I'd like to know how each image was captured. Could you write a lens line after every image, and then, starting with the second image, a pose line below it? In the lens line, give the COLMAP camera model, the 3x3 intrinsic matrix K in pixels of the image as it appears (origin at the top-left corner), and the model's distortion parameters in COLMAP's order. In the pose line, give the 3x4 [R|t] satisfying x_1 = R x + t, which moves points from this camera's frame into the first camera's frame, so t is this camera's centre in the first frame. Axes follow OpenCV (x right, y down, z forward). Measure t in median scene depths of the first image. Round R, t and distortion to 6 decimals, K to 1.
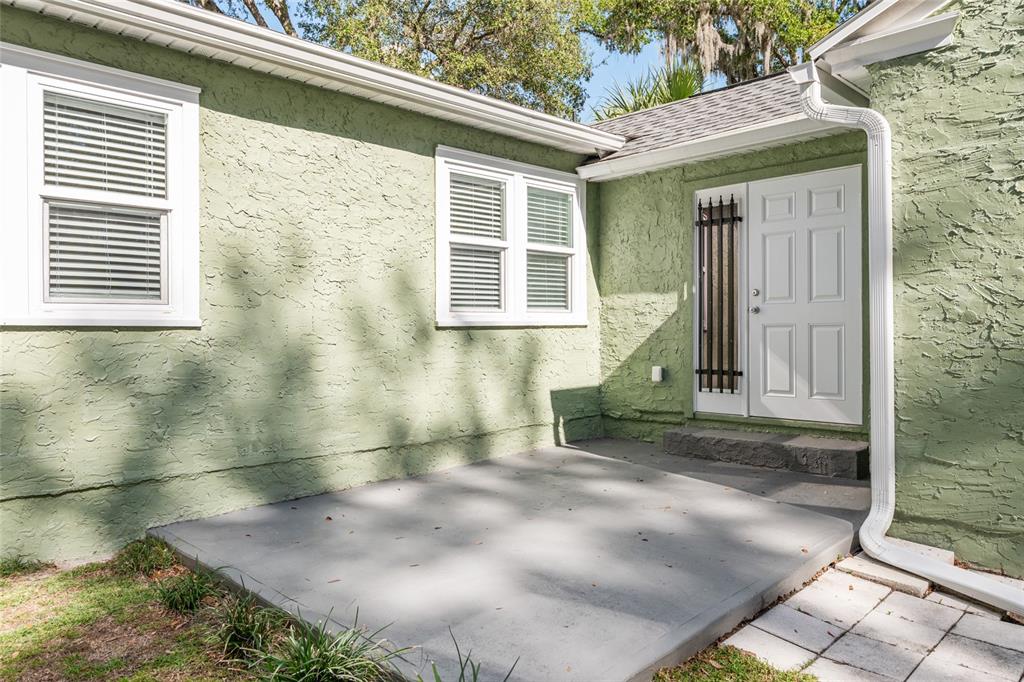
lens RADIAL K [[703.4, 0, 515.8], [0, 703.4, 302.9], [0, 0, 1]] dist [0.020949, 0.000588]
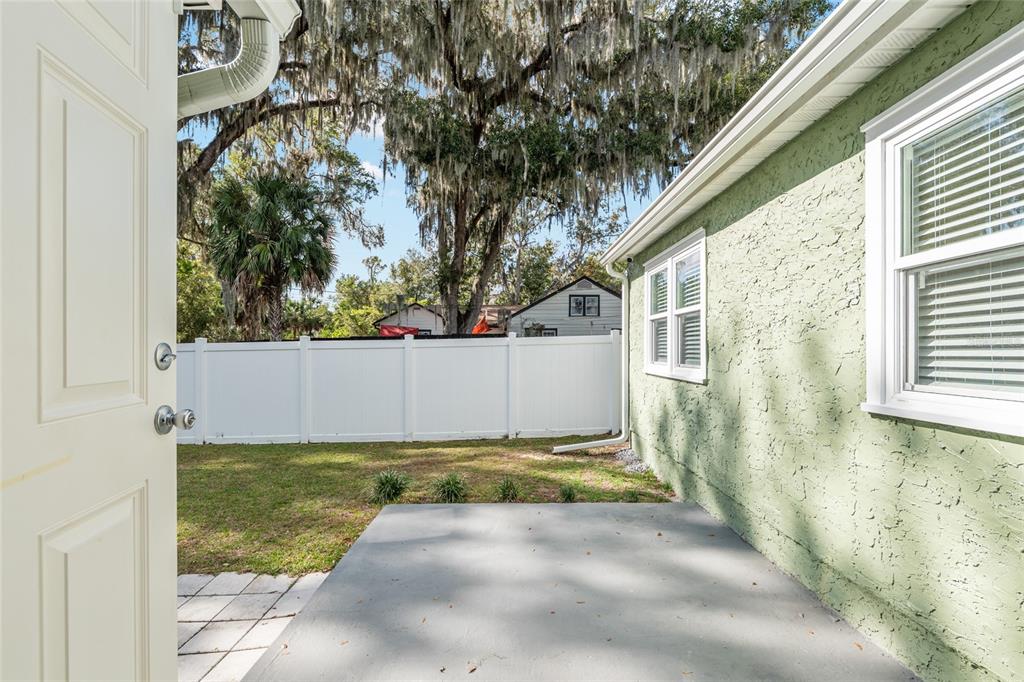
lens RADIAL K [[439.5, 0, 512.1], [0, 439.5, 349.3], [0, 0, 1]] dist [-0.000952, -0.000218]
pose [[-0.689797, 0.002378, -0.723999, 0.417024], [0.025114, 0.999471, -0.020644, -0.023286], [0.723568, -0.032423, -0.689492, 1.078905]]
